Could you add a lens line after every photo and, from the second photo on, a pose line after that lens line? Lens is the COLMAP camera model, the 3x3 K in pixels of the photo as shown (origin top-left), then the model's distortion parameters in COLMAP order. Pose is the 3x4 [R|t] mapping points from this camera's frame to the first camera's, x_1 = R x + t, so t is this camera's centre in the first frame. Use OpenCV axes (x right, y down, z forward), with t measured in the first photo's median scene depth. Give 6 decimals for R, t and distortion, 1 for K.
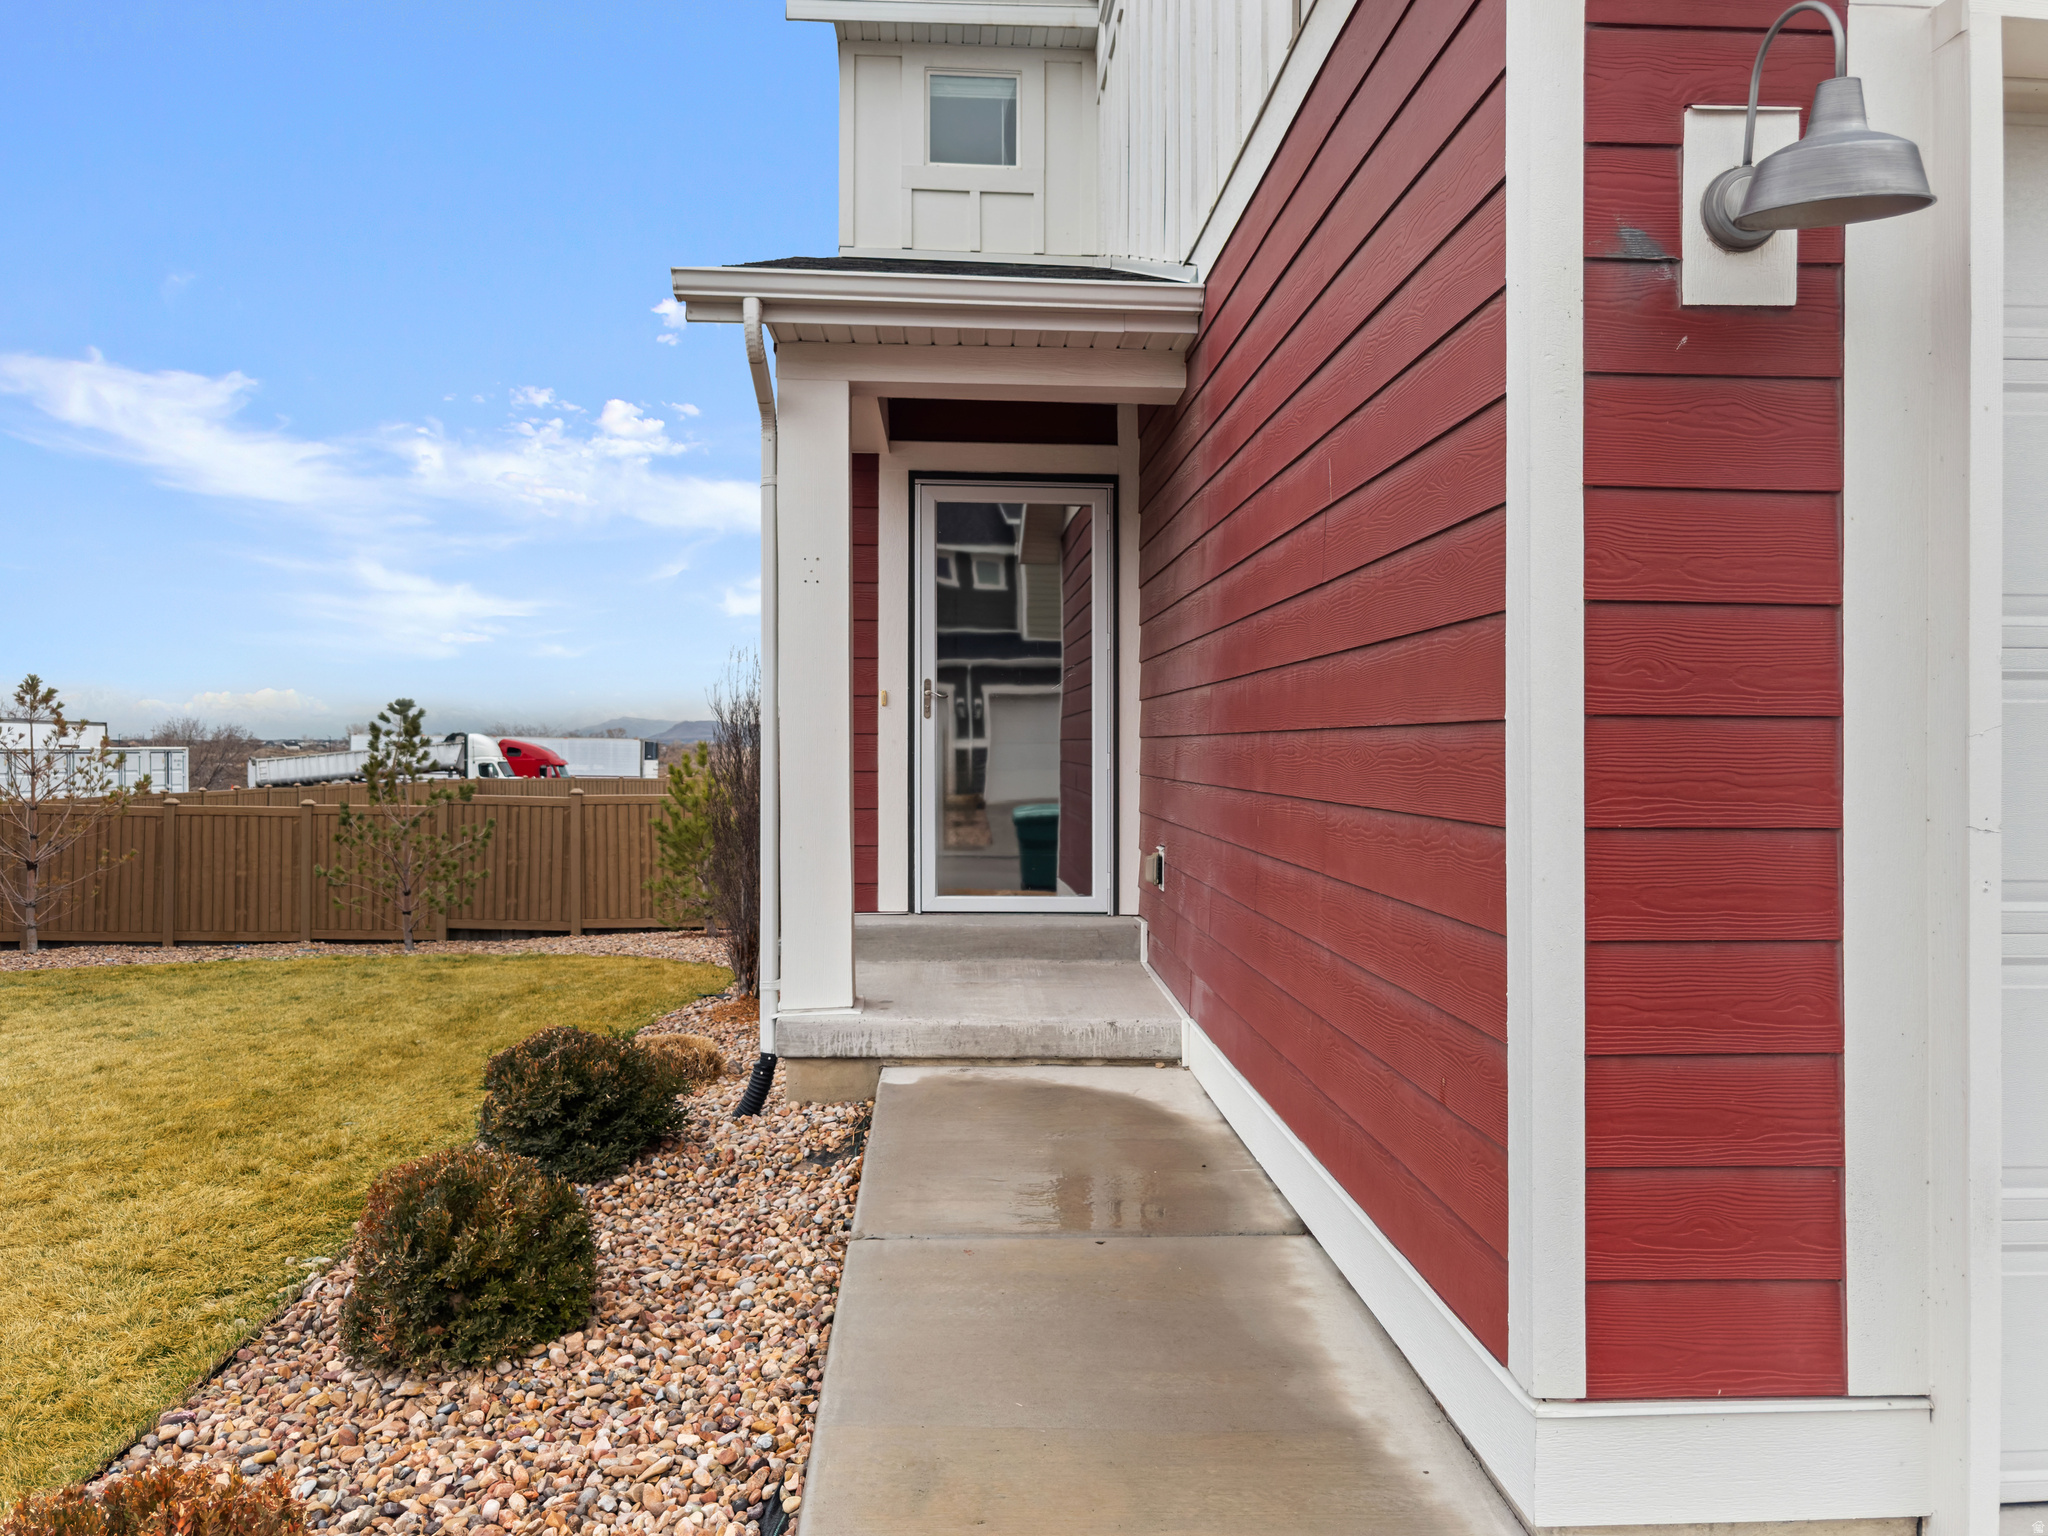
lens RADIAL K [[1523.9, 0, 1024.0], [0, 1523.9, 768.0], [0, 0, 1]] dist [-0.007524, -0.003077]
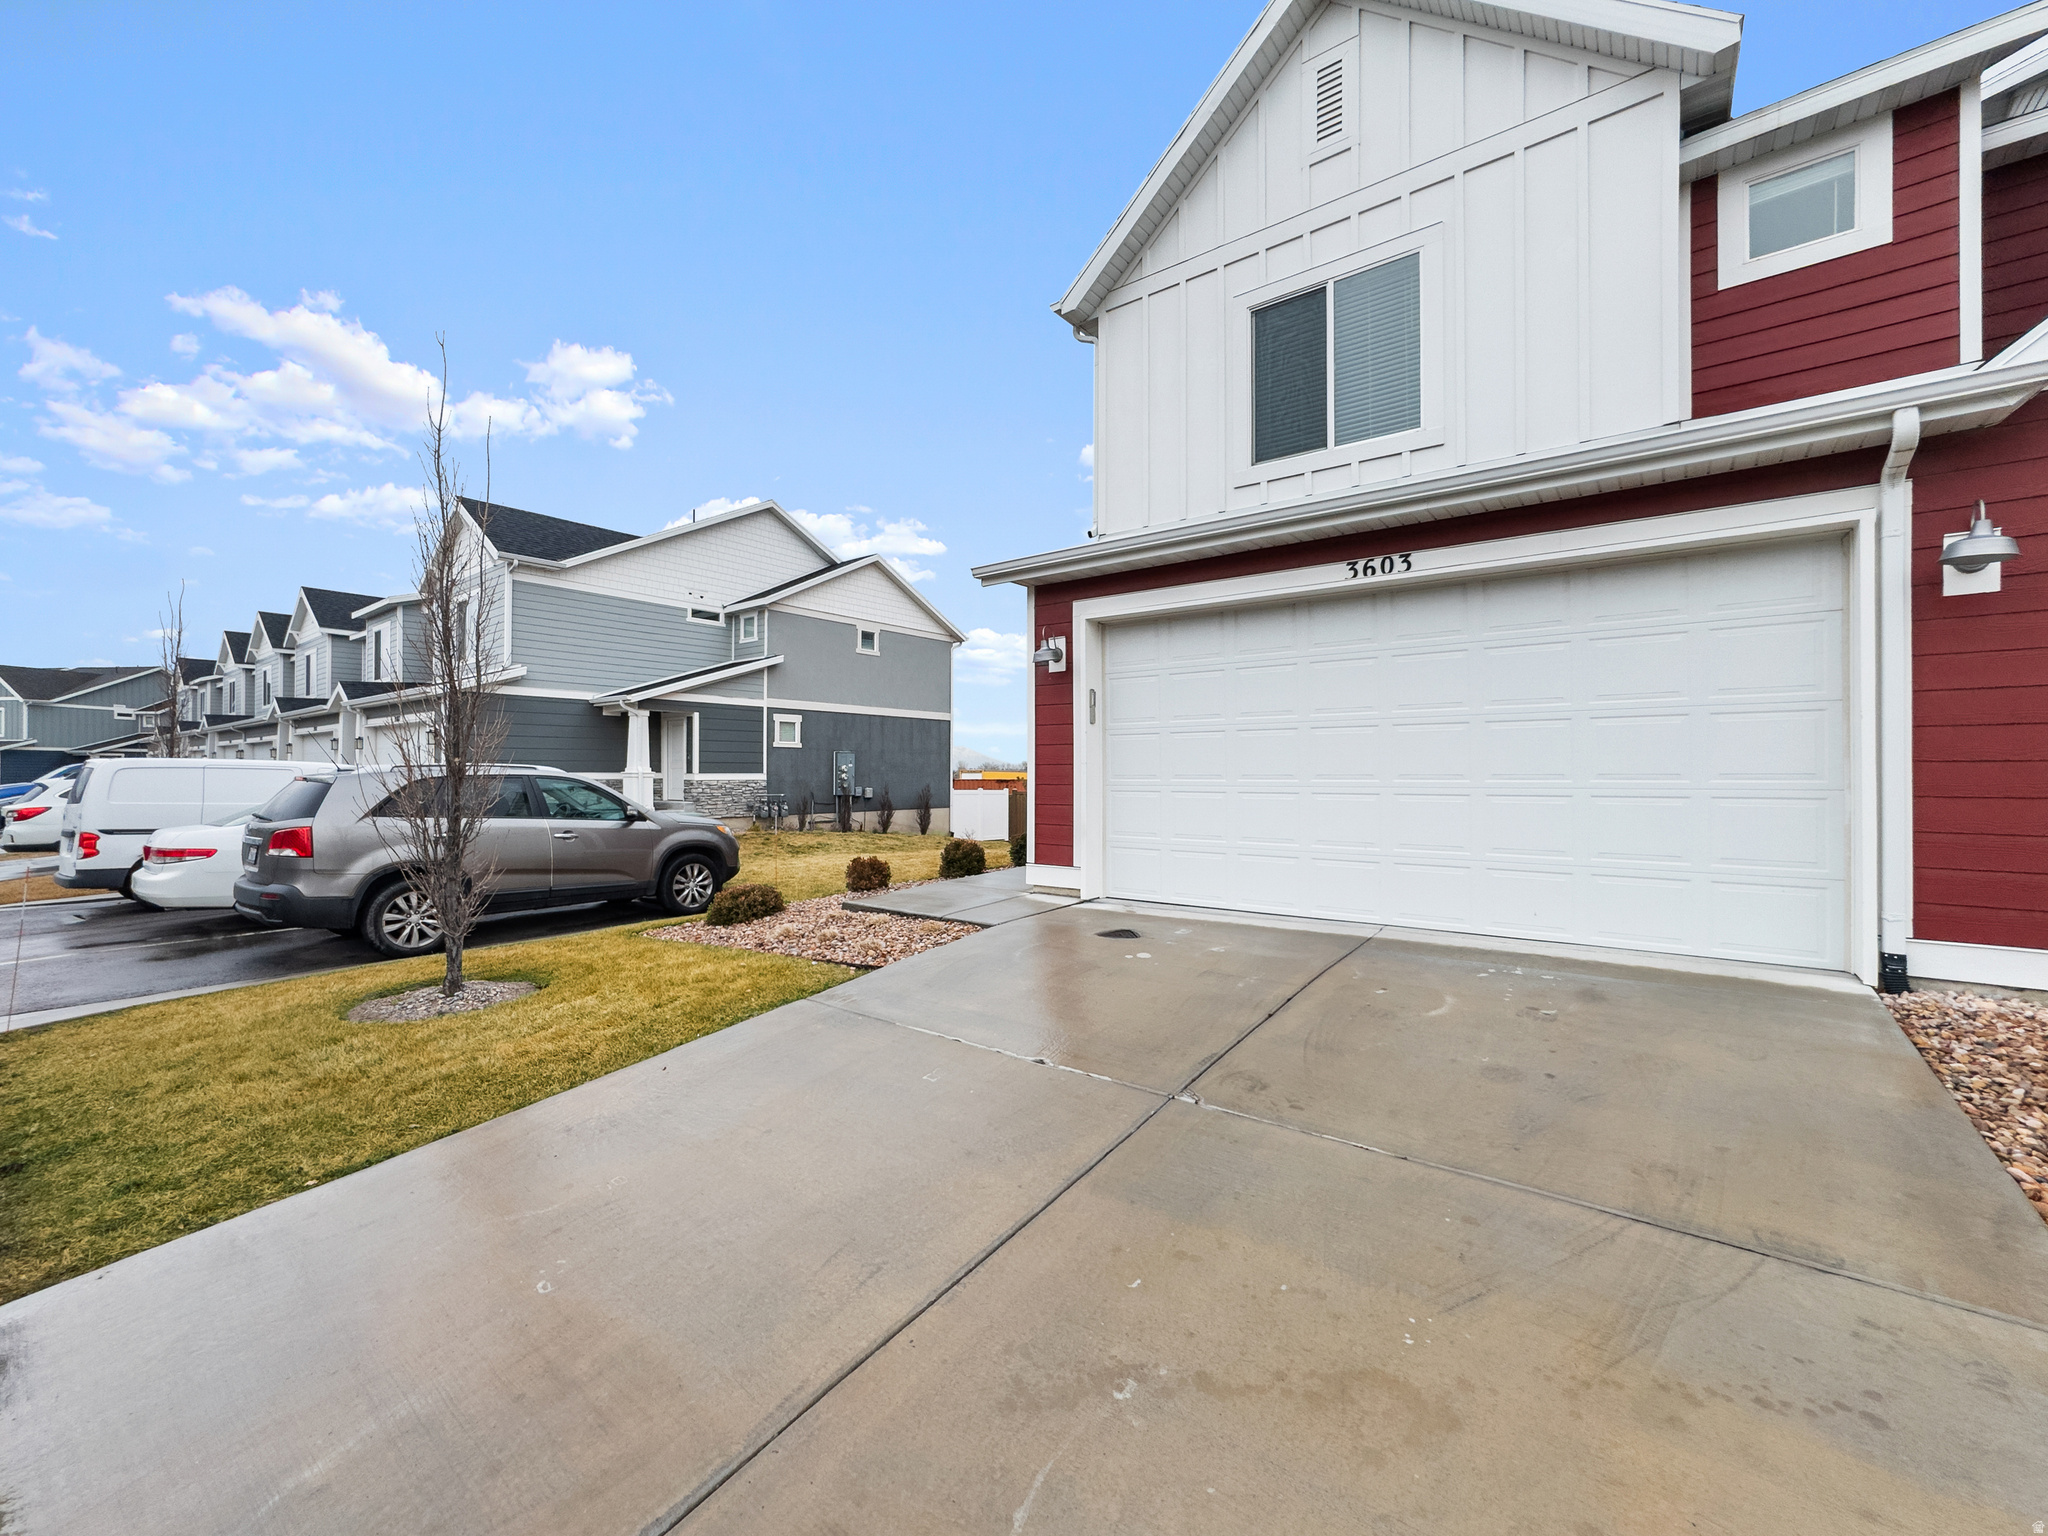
lens RADIAL K [[826.9, 0, 1032.0], [0, 826.9, 770.5], [0, 0, 1]] dist [-0.035616, 0.015326]
pose [[0.770964, 0.001059, -0.636878, 0.983230], [-0.012664, 0.999826, -0.013667, 0.043892], [0.636753, 0.018602, 0.770843, -0.595039]]
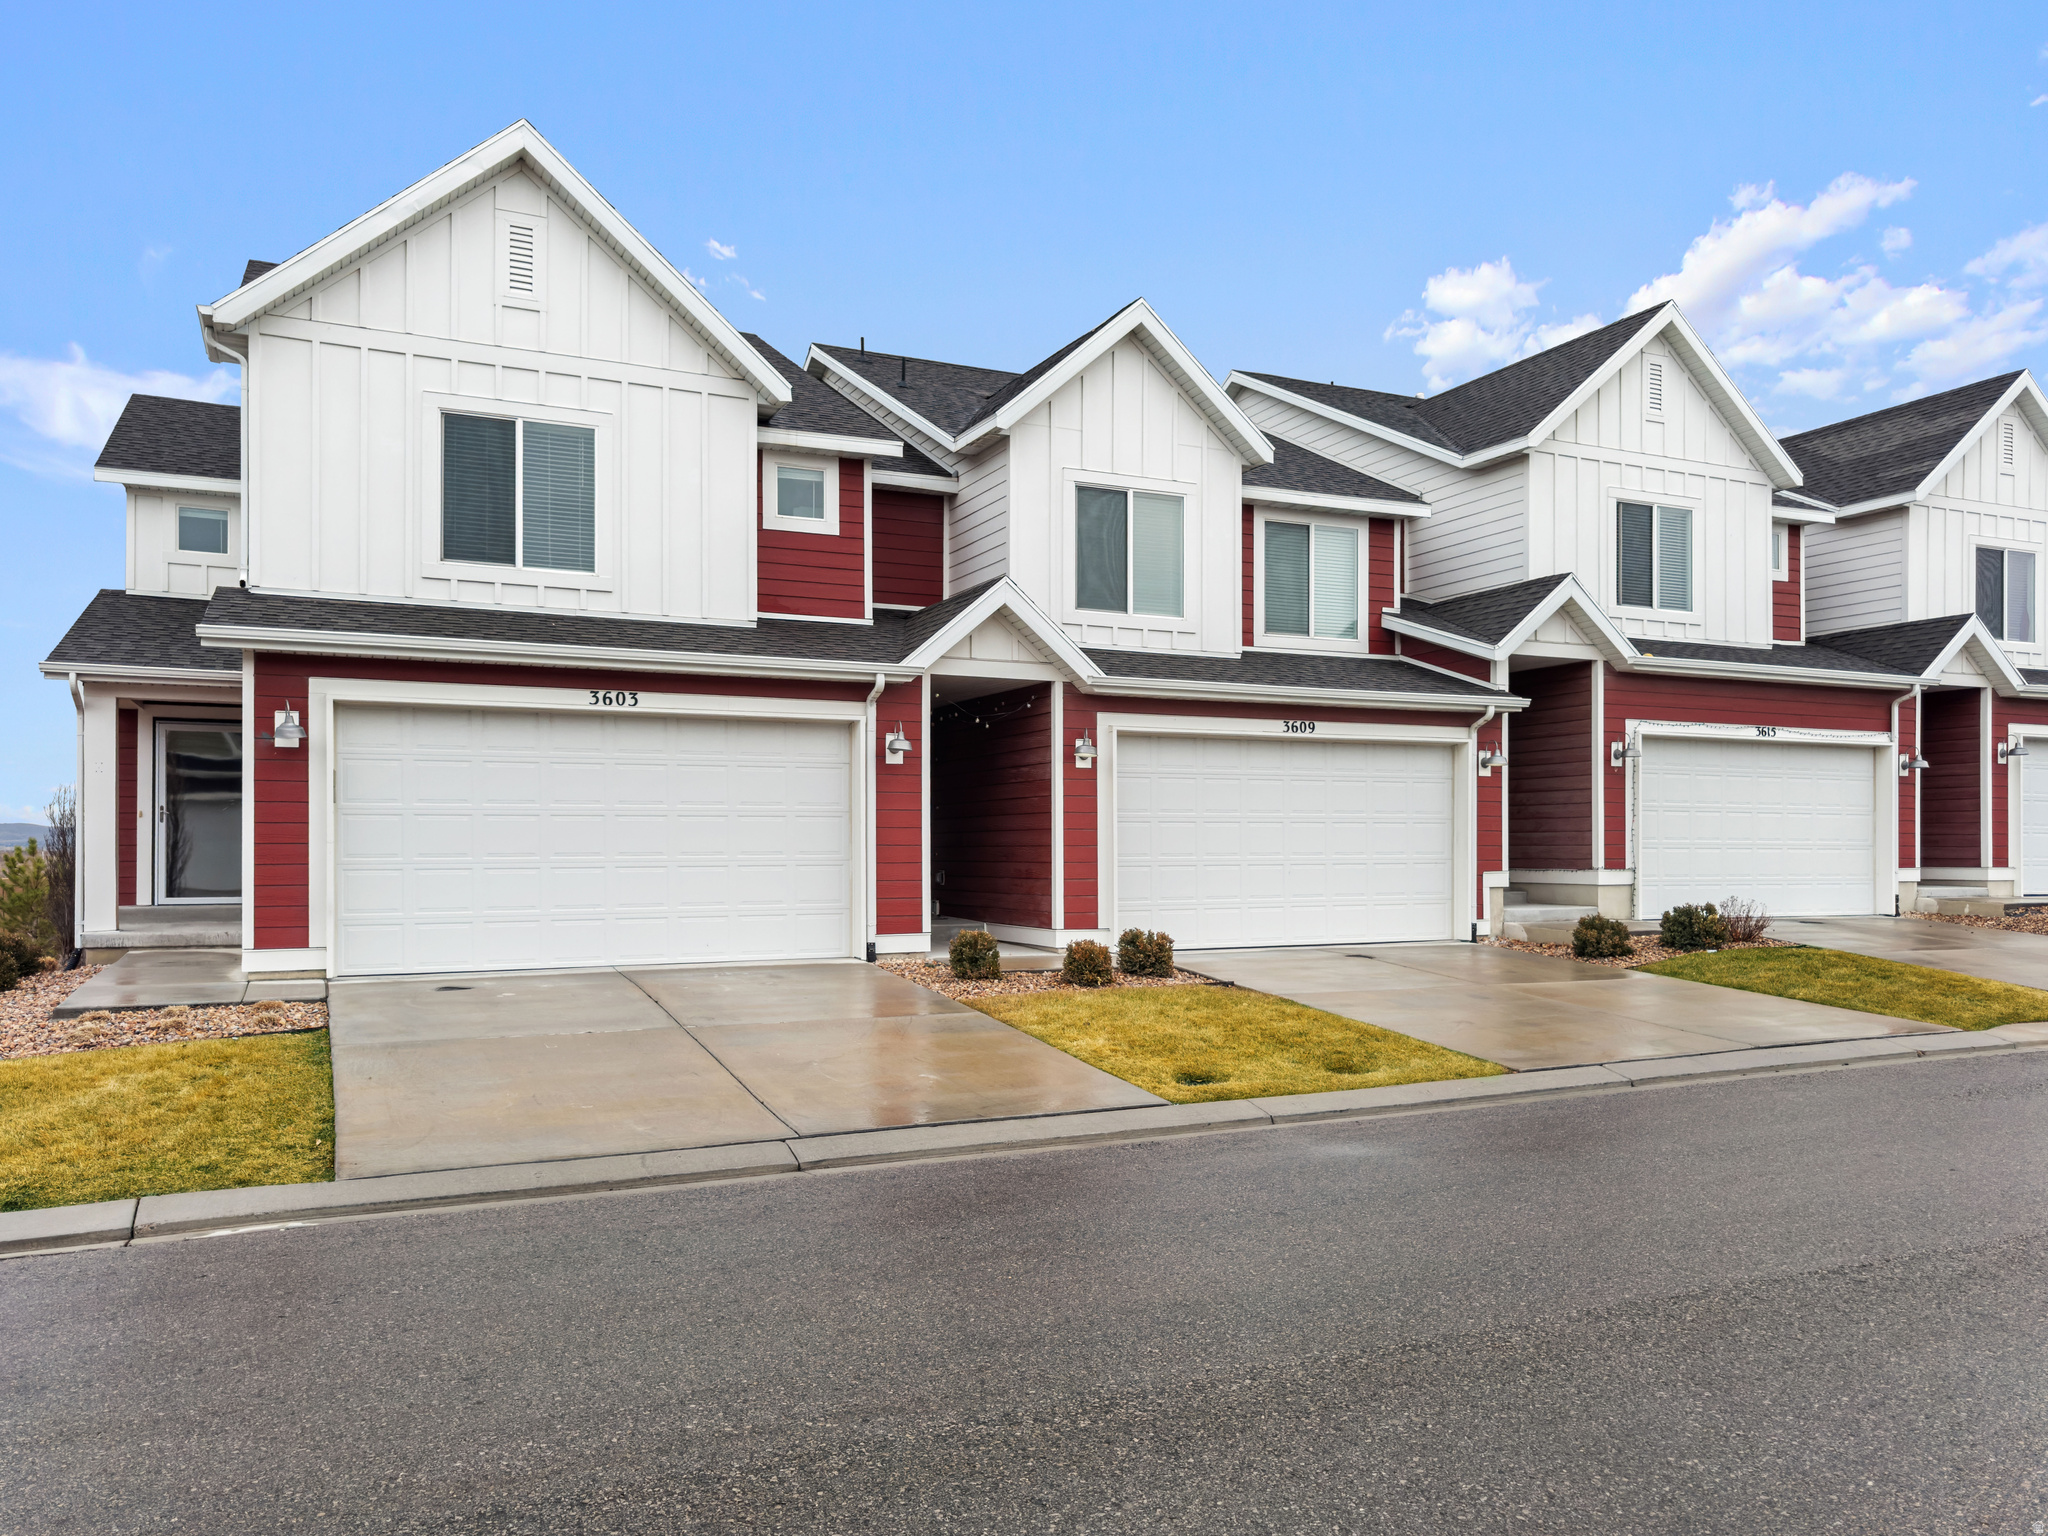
lens RADIAL K [[1435.2, 0, 992.0], [0, 1435.2, 846.3], [0, 0, 1]] dist [0.019055, 0.000154]
pose [[0.925549, 0.002866, 0.378618, 0.356063], [0.004560, 0.999814, -0.018715, 0.065998], [-0.378601, 0.019048, 0.925364, -1.969368]]
